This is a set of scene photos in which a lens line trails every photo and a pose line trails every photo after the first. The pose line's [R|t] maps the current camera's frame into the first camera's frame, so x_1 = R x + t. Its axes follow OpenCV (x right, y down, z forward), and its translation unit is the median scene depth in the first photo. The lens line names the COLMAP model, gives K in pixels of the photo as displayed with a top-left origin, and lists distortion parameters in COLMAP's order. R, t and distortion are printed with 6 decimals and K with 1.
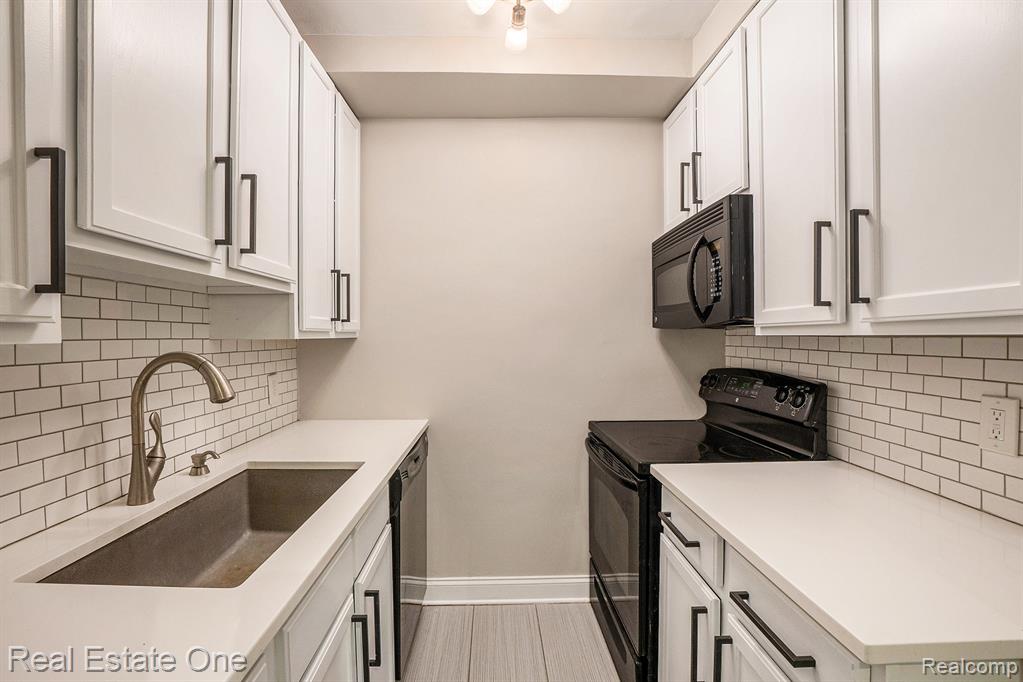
lens RADIAL K [[452.1, 0, 506.6], [0, 452.1, 344.5], [0, 0, 1]] dist [-0.033298, -0.000175]
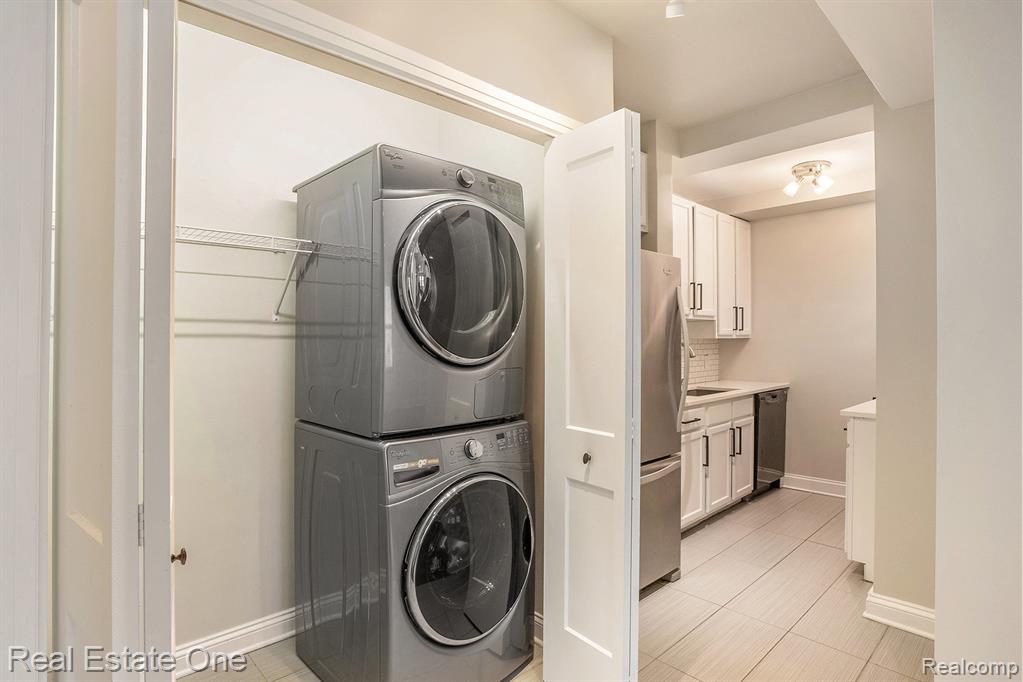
lens RADIAL K [[514.6, 0, 507.6], [0, 514.6, 339.3], [0, 0, 1]] dist [0.000829, -0.000054]
pose [[0.665183, -0.000966, -0.746679, 0.742668], [-0.008625, 0.999923, -0.008977, 0.023614], [0.746630, 0.012412, 0.665124, -1.469407]]
